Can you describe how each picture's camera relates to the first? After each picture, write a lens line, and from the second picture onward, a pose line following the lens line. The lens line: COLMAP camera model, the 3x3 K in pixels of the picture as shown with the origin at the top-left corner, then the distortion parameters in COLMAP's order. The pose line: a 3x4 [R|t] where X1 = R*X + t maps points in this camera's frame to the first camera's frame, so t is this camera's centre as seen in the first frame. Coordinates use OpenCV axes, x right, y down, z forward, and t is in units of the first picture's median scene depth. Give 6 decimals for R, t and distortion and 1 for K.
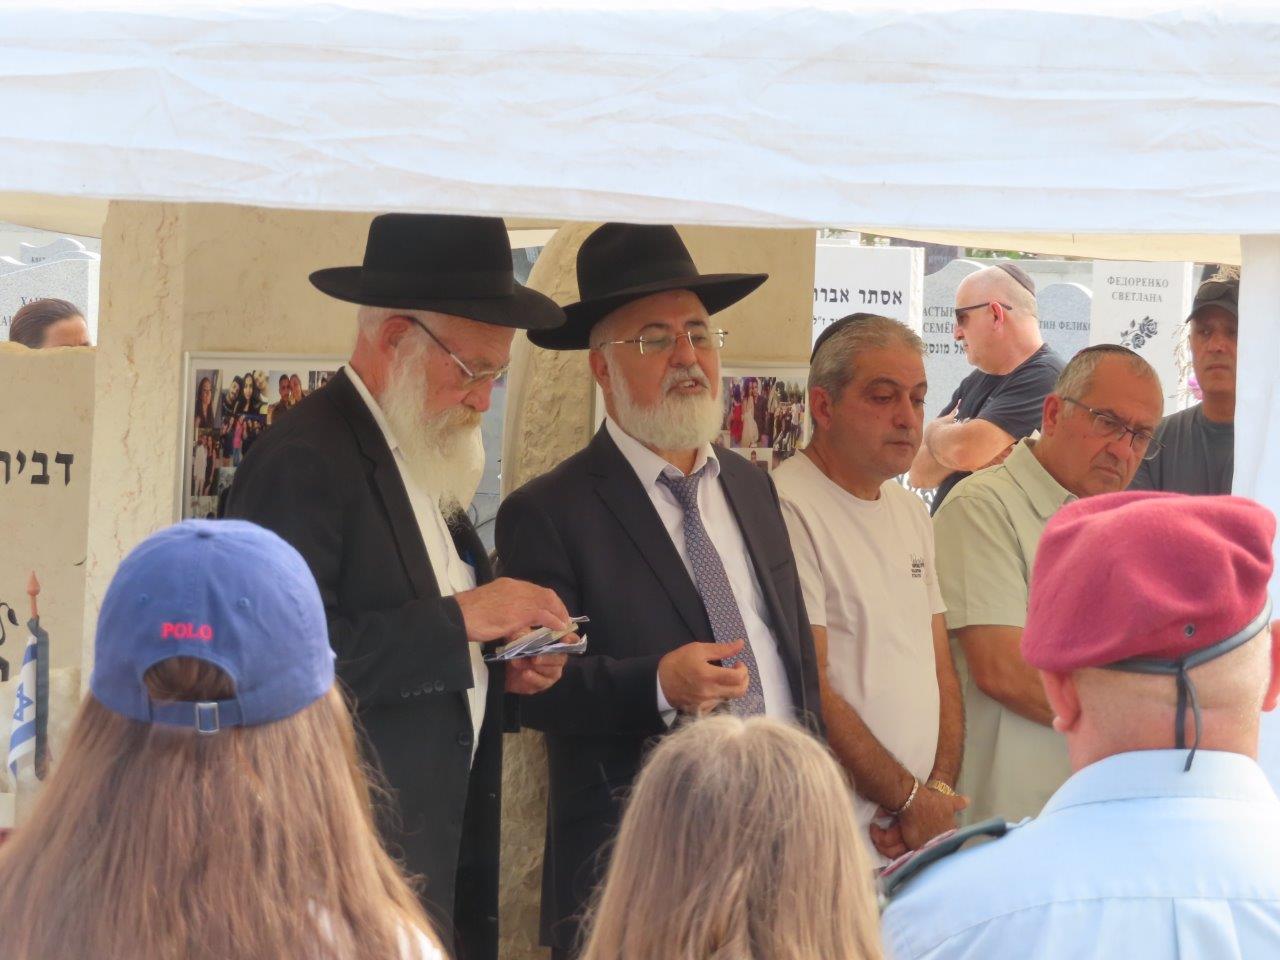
lens RADIAL K [[6886.8, 0, 640.0], [0, 6886.8, 480.0], [0, 0, 1]] dist [-0.183473, 11.859780]
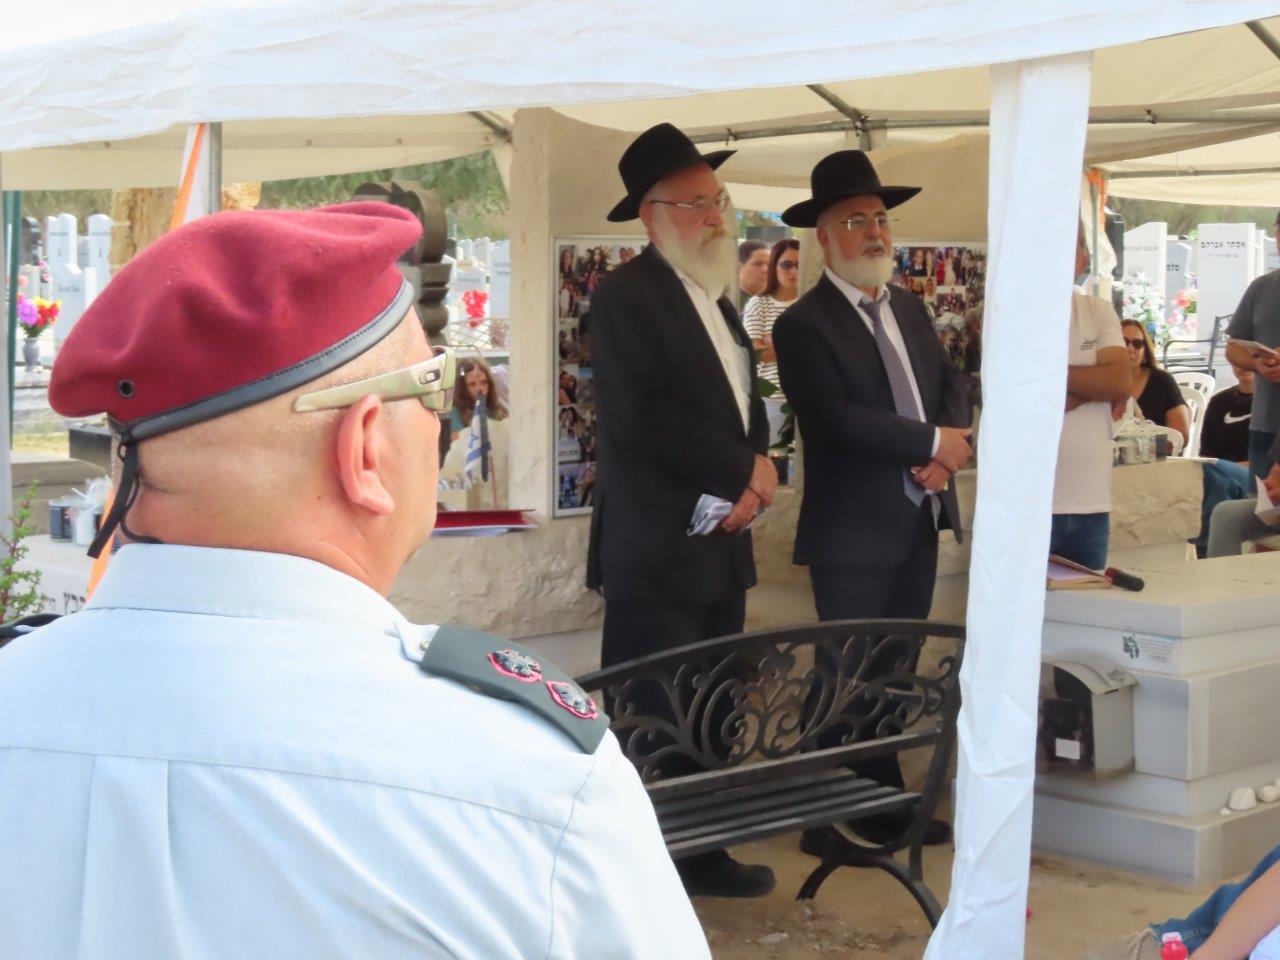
lens RADIAL K [[2319.3, 0, 620.7], [0, 2319.3, 479.6], [0, 0, 1]] dist [0.003121, -0.001491]
pose [[0.965061, -0.013867, -0.261658, 0.102381], [0.029312, 0.998044, 0.055216, 0.011115], [0.260380, -0.060956, 0.963580, 0.432860]]
